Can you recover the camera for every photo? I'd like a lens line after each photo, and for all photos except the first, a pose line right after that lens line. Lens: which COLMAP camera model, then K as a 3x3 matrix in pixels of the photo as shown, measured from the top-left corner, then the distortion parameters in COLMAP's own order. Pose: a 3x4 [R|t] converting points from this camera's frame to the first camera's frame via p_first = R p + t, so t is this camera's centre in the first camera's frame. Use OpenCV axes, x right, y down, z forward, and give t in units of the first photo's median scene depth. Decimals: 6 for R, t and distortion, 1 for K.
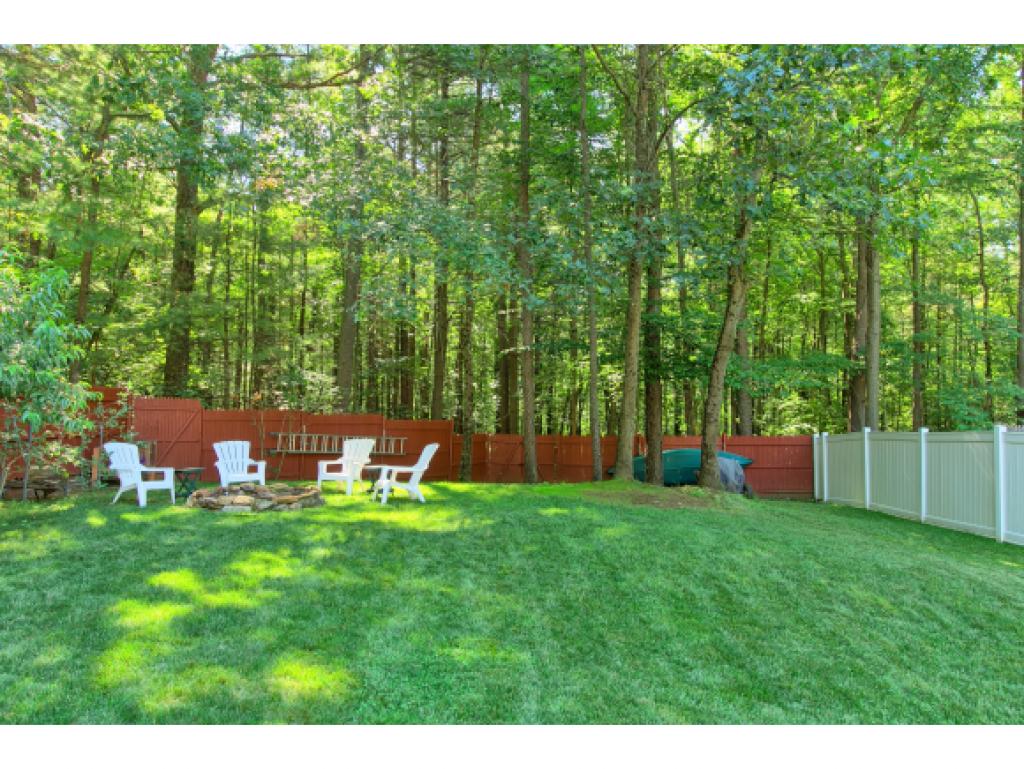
lens RADIAL K [[743.1, 0, 512.0], [0, 743.1, 385.7], [0, 0, 1]] dist [-0.007606, 0.007213]
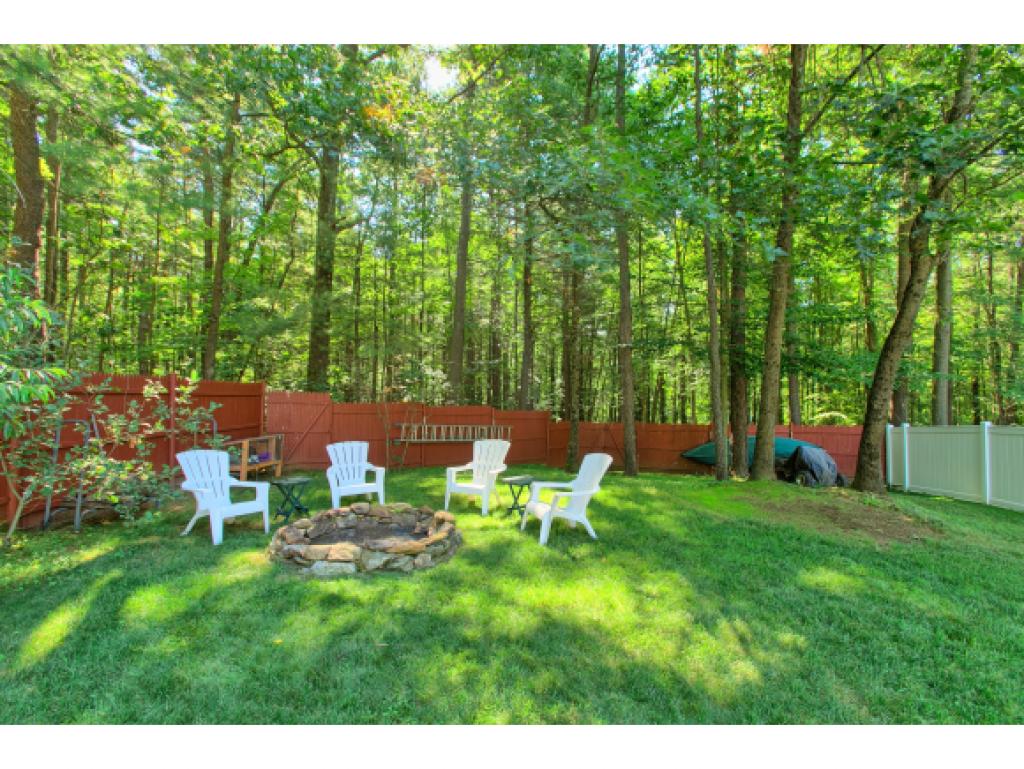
lens RADIAL K [[457.9, 0, 512.1], [0, 457.9, 383.8], [0, 0, 1]] dist [-0.012658, 0.006186]
pose [[0.997256, -0.001974, -0.074004, -0.146180], [0.002185, 0.999994, 0.002776, 0.005114], [0.073998, -0.002931, 0.997254, 0.481987]]
